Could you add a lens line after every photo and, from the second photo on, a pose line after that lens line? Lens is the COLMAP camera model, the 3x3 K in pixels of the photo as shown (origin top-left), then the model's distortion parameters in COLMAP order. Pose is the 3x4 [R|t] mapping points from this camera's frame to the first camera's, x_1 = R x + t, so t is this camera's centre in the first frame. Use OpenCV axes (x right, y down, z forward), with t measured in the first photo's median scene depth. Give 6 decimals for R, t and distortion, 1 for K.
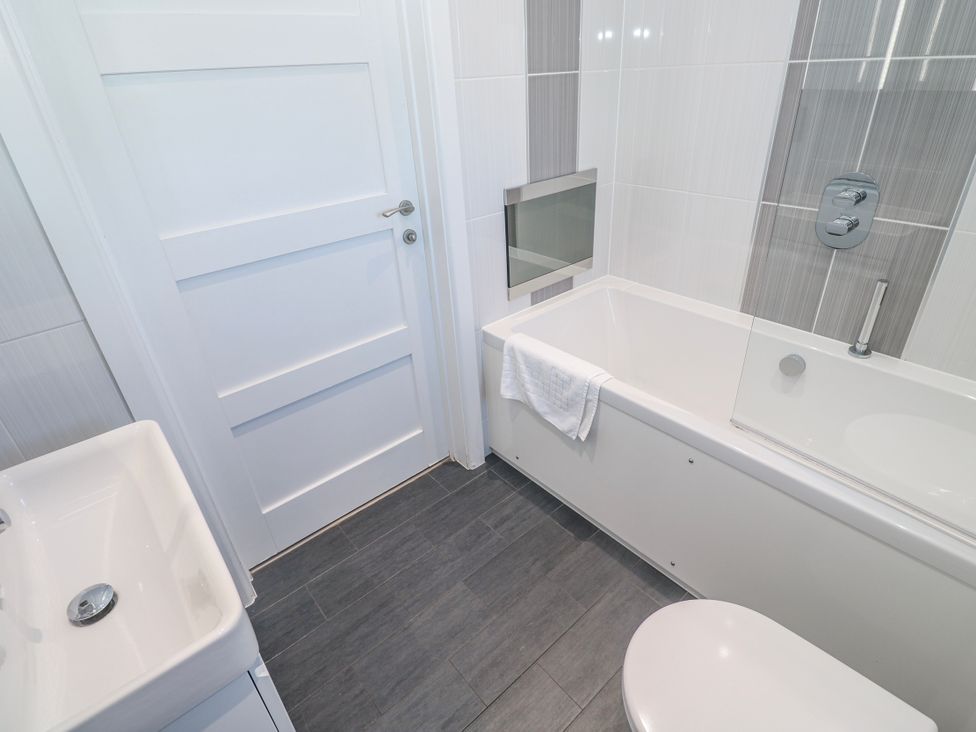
lens RADIAL K [[519.2, 0, 494.3], [0, 519.2, 366.3], [0, 0, 1]] dist [-0.000146, -0.000713]
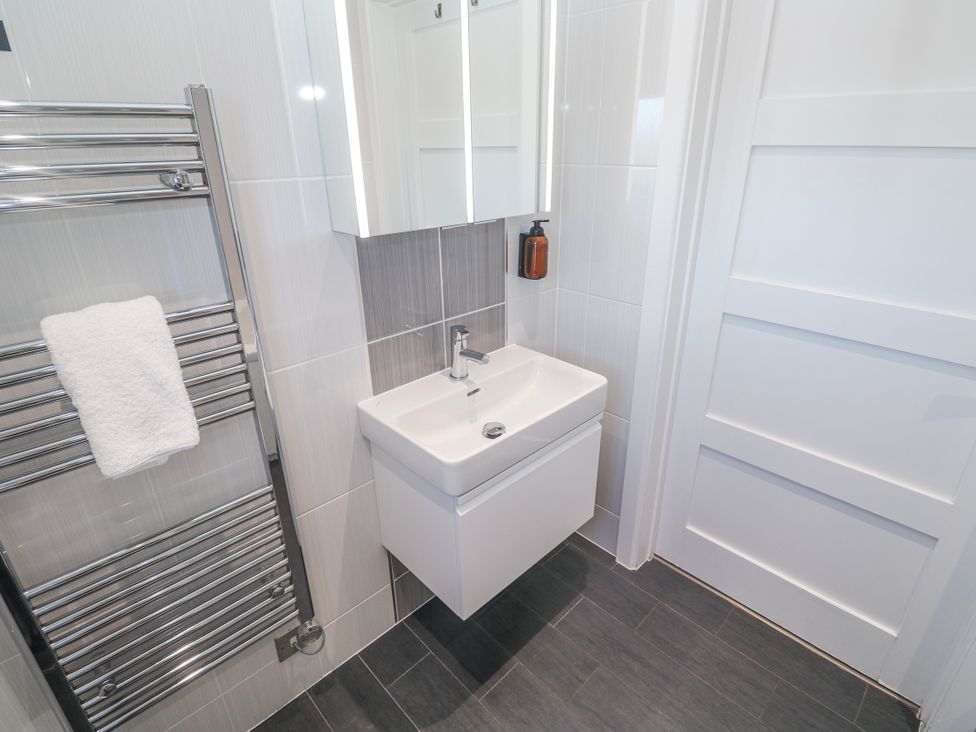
lens RADIAL K [[519.2, 0, 492.2], [0, 519.2, 364.7], [0, 0, 1]] dist [-0.000146, -0.000713]
pose [[0.048976, 0.441837, -0.895757, 0.364538], [-0.491972, 0.791165, 0.363348, -0.184838], [0.869233, 0.422892, 0.256119, 0.222069]]
